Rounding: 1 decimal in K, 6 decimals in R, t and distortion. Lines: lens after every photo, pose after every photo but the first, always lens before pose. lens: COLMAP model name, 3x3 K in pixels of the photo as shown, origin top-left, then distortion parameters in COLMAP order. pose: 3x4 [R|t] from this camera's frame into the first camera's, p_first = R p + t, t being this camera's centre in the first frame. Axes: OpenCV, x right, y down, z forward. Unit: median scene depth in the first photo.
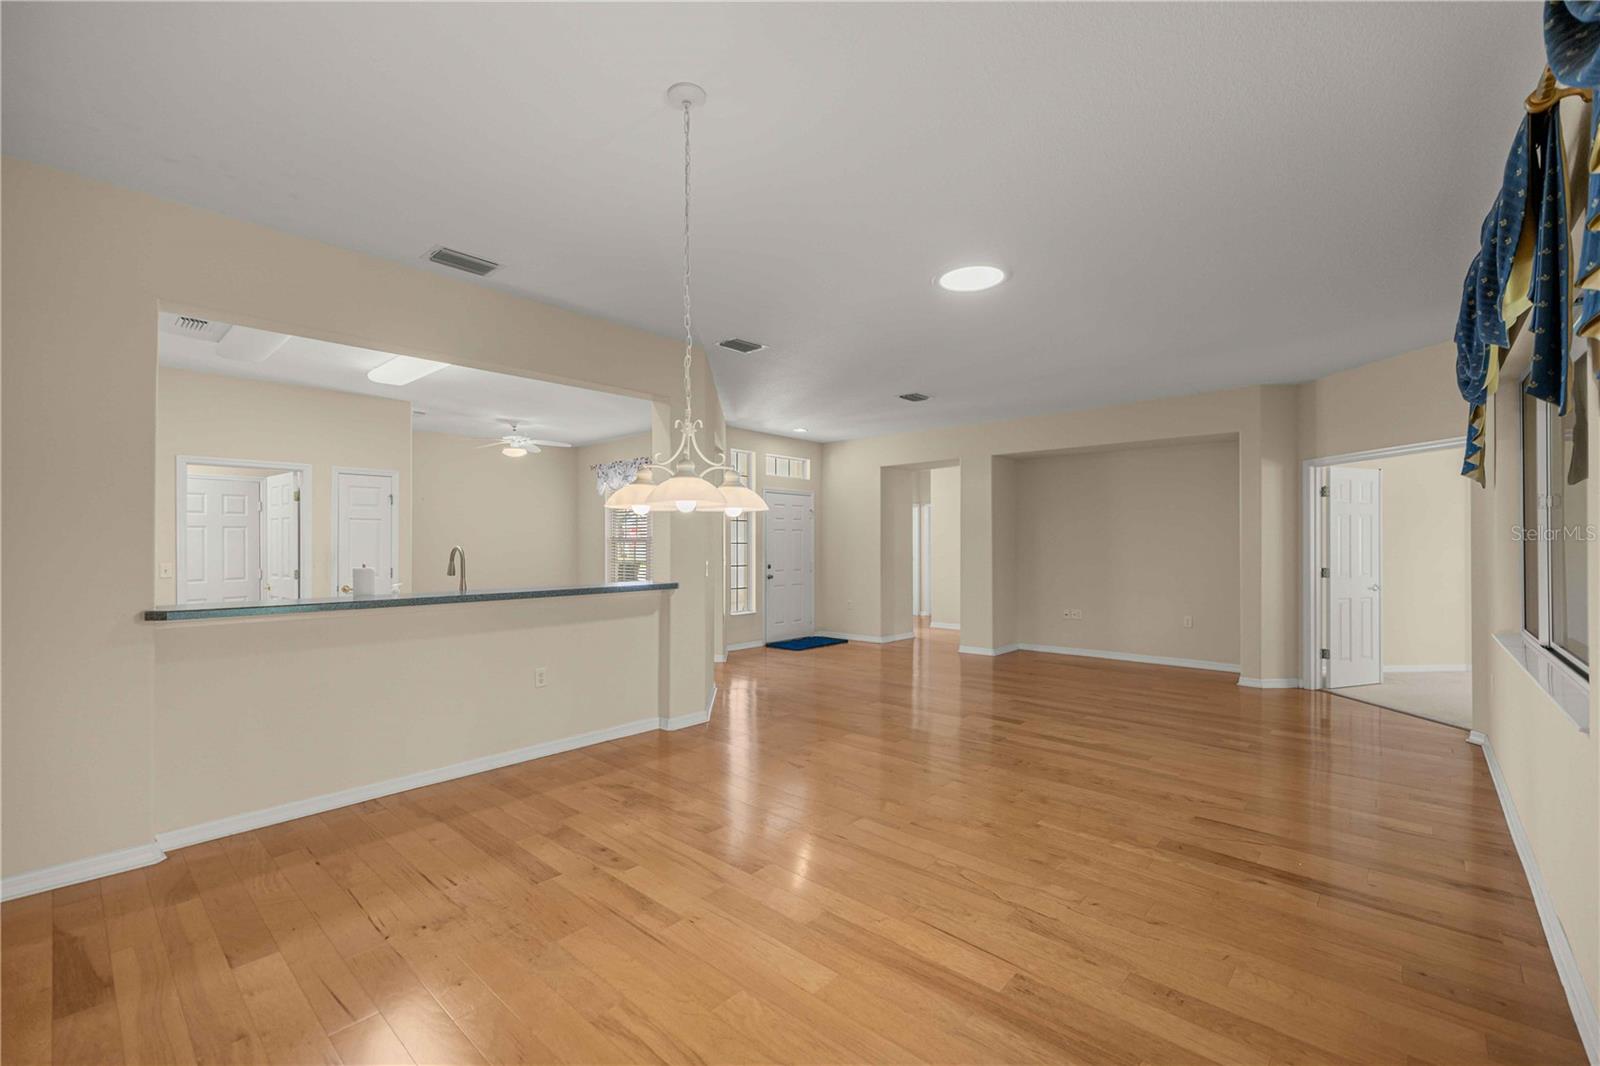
lens RADIAL K [[671.8, 0, 791.4], [0, 671.8, 541.2], [0, 0, 1]] dist [-0.003218, 0.001046]
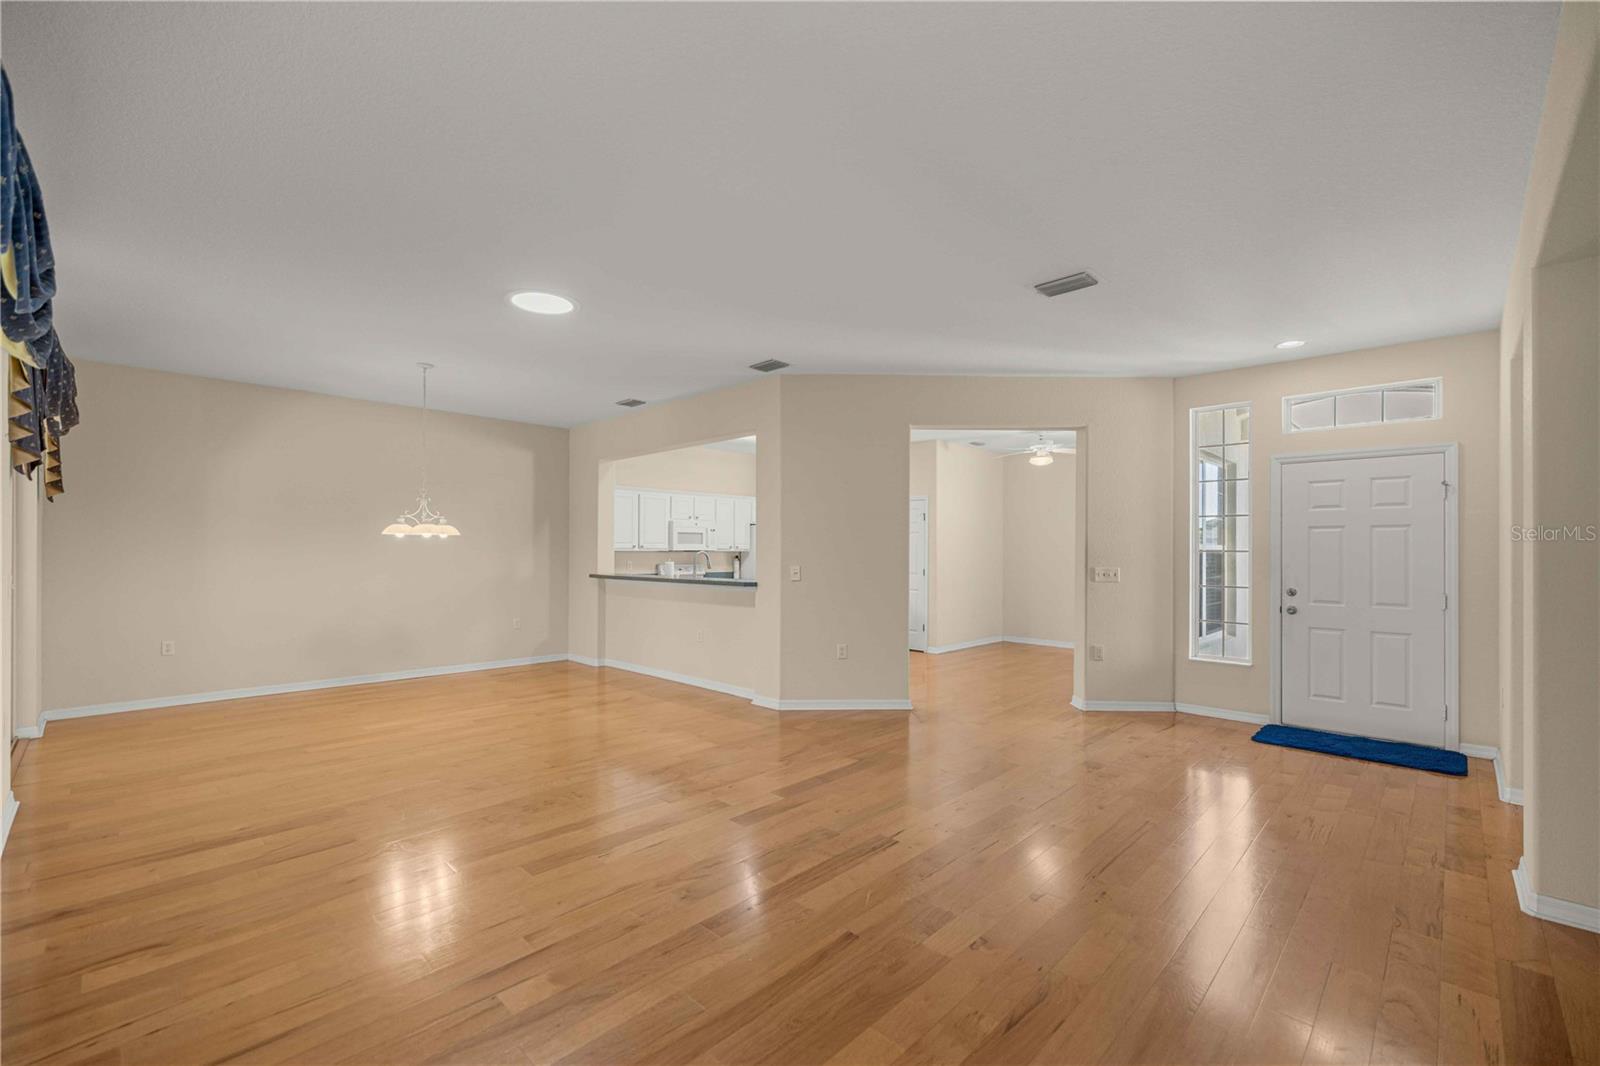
lens RADIAL K [[671.8, 0, 799.9], [0, 671.8, 548.6], [0, 0, 1]] dist [-0.003218, 0.001046]
pose [[-0.023560, -0.001137, -0.999722, 0.974740], [0.000417, 0.999999, -0.001147, 0.002219], [0.999722, -0.000443, -0.023560, 1.048690]]
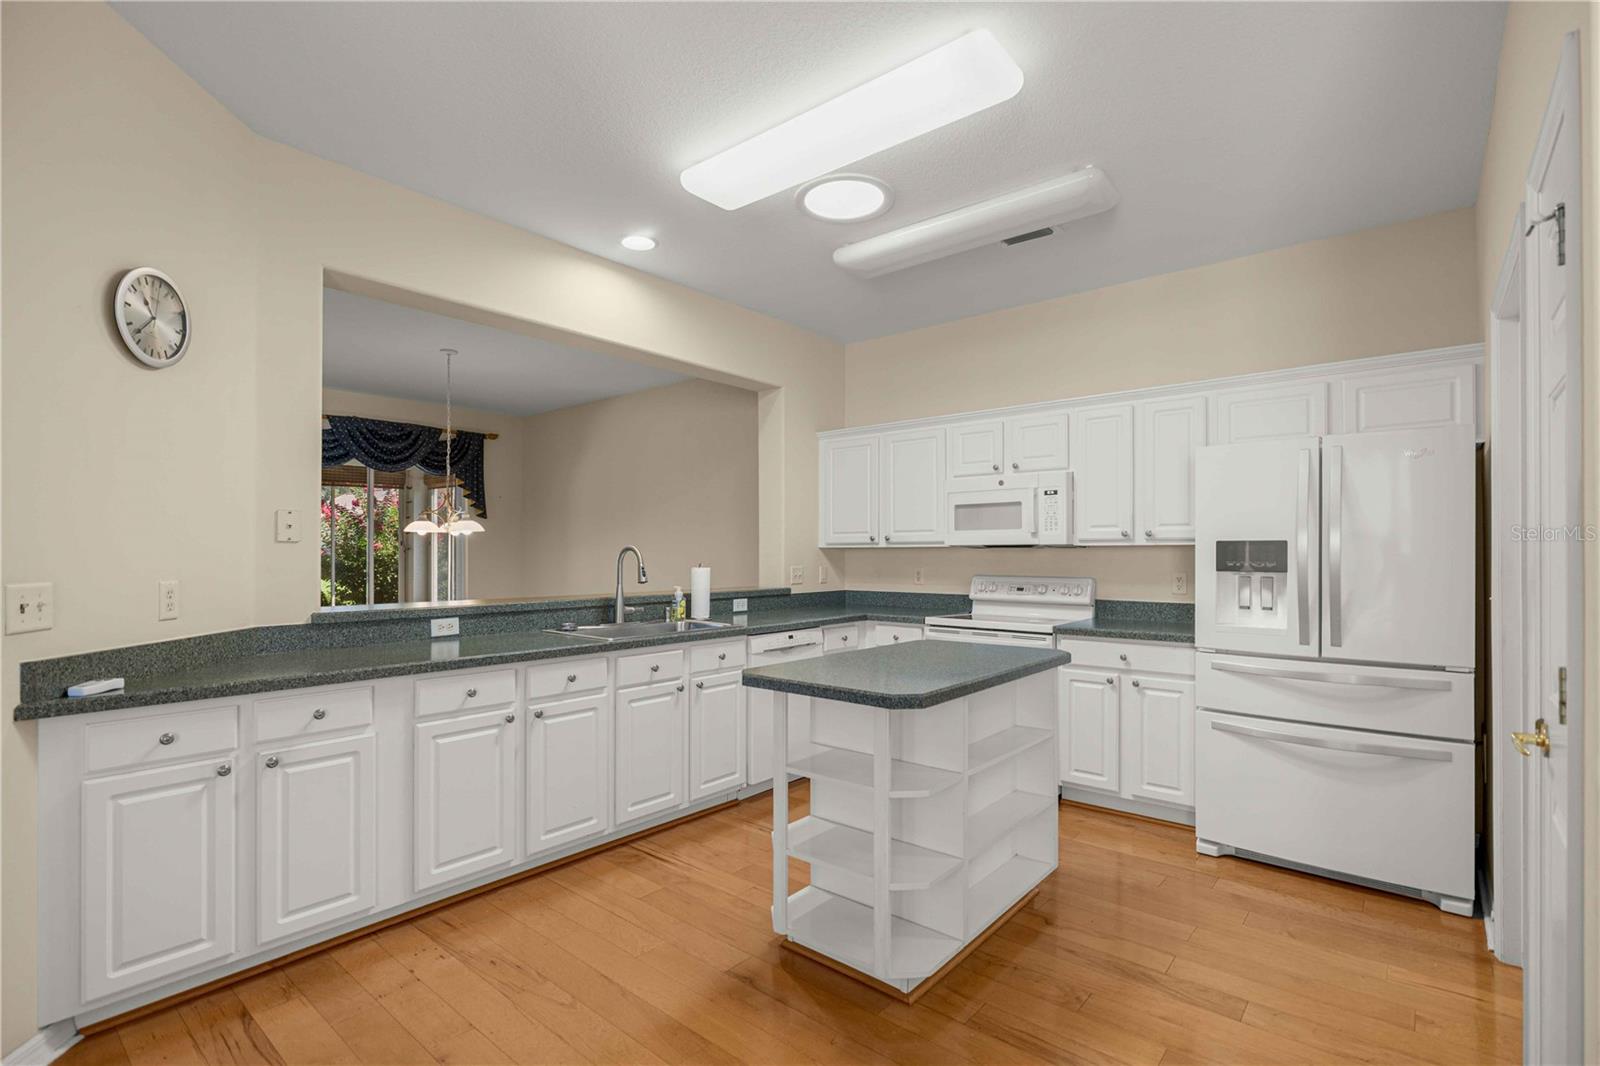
lens RADIAL K [[745.0, 0, 789.9], [0, 745.0, 554.0], [0, 0, 1]] dist [-0.001618, -0.000199]
pose [[-0.999359, 0.003458, -0.035631, -0.532868], [0.003567, 0.999989, -0.002987, 0.016667], [0.035621, -0.003112, -0.999361, 1.552374]]
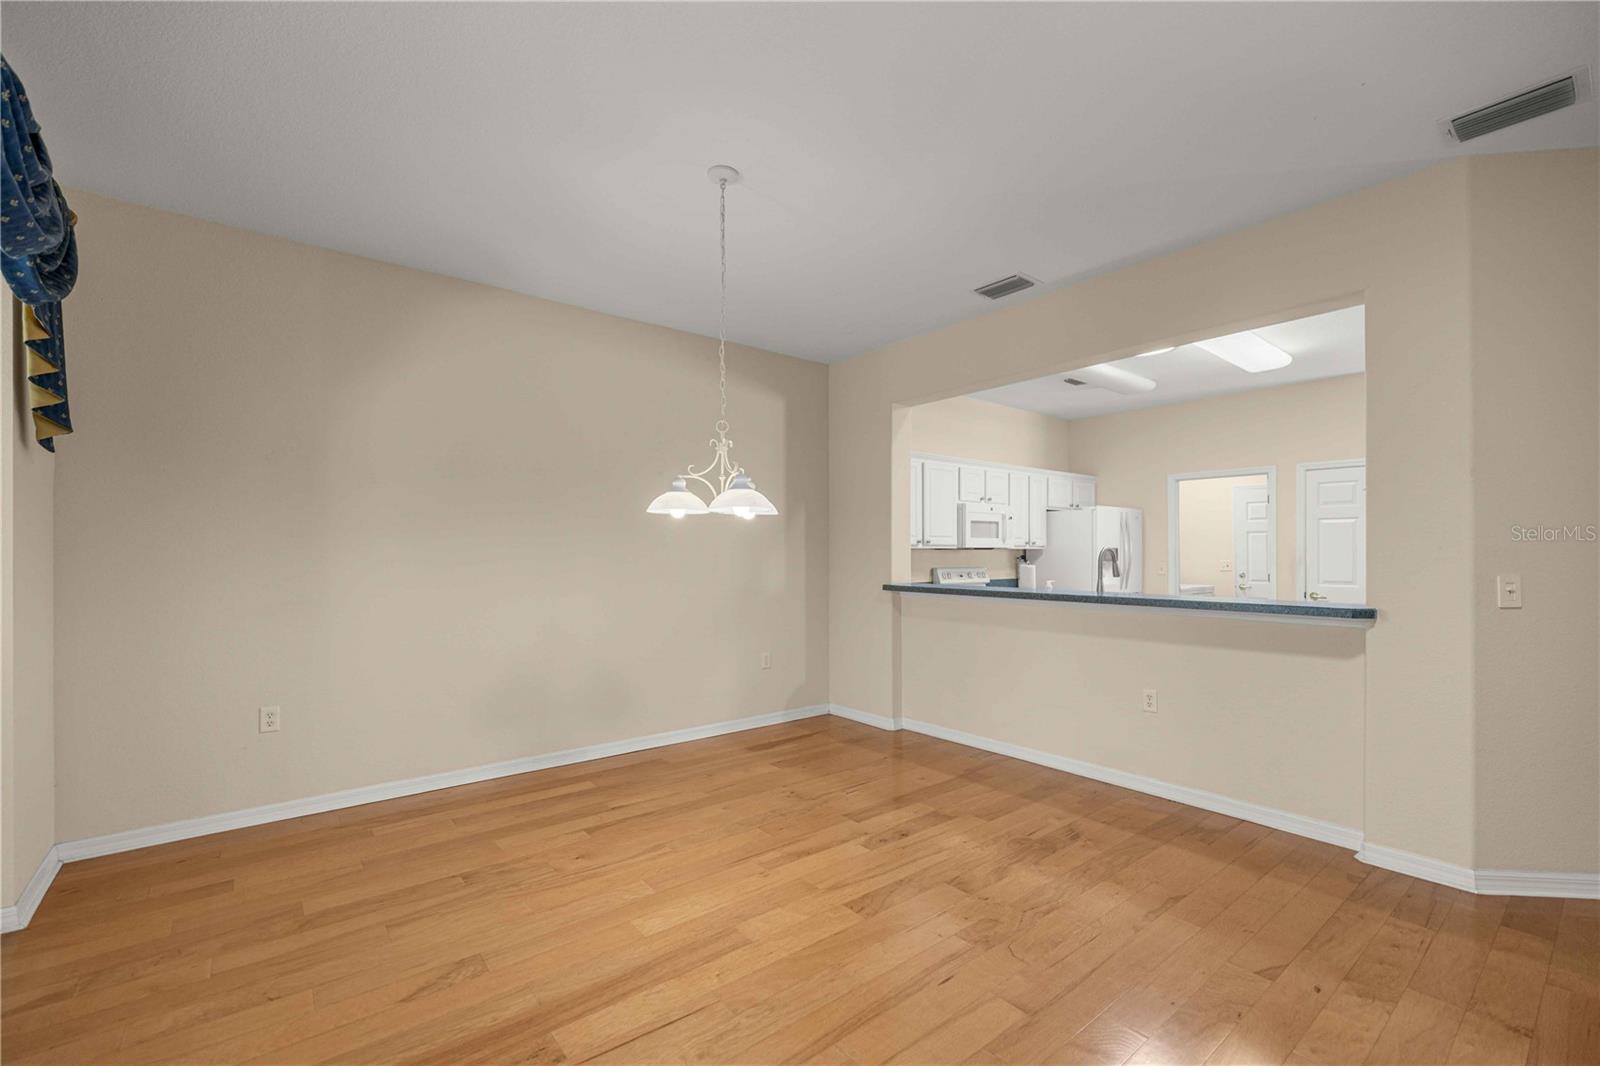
lens RADIAL K [[671.8, 0, 792.4], [0, 671.8, 552.4], [0, 0, 1]] dist [-0.003218, 0.001046]
pose [[-0.148070, 0.003321, -0.988971, 0.441683], [0.003772, 0.999989, 0.002793, 0.008667], [0.988970, -0.003317, -0.148081, 0.557692]]
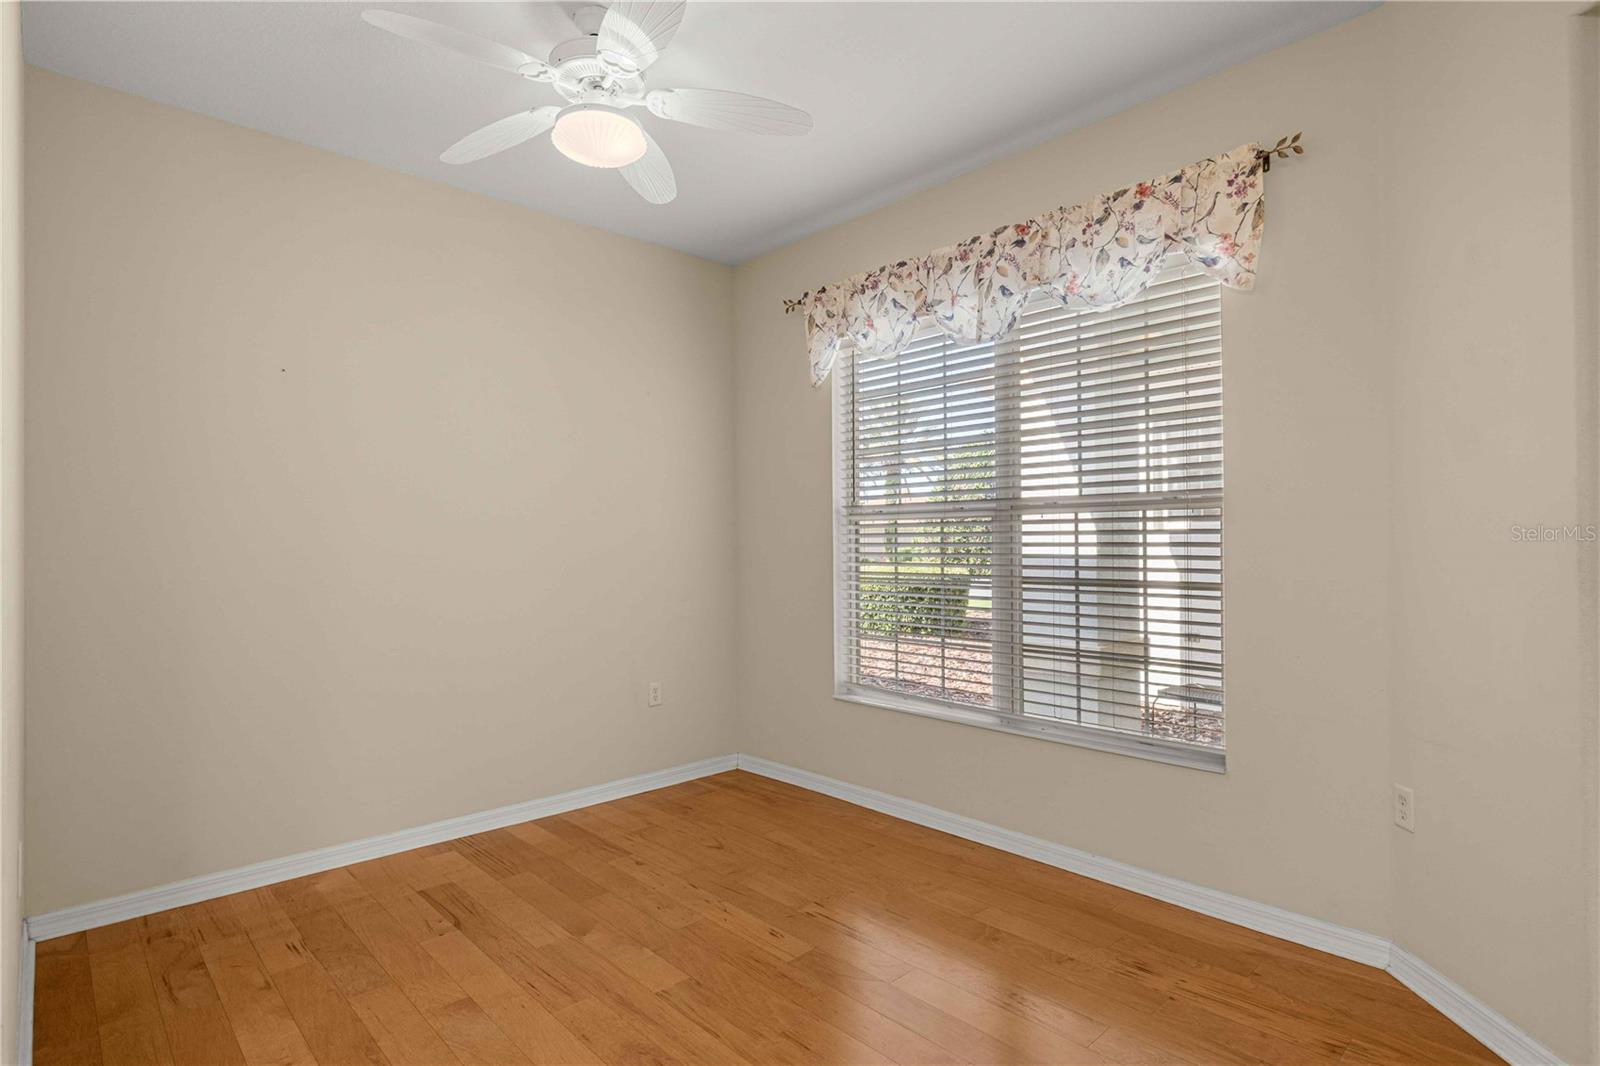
lens RADIAL K [[797.7, 0, 810.2], [0, 797.7, 528.2], [0, 0, 1]] dist [0.005937, 0.000268]
pose [[0.998026, -0.002166, -0.062760, -0.499308], [0.001481, 0.999939, -0.010951, 0.020622], [0.062780, 0.010837, 0.997969, 1.127783]]
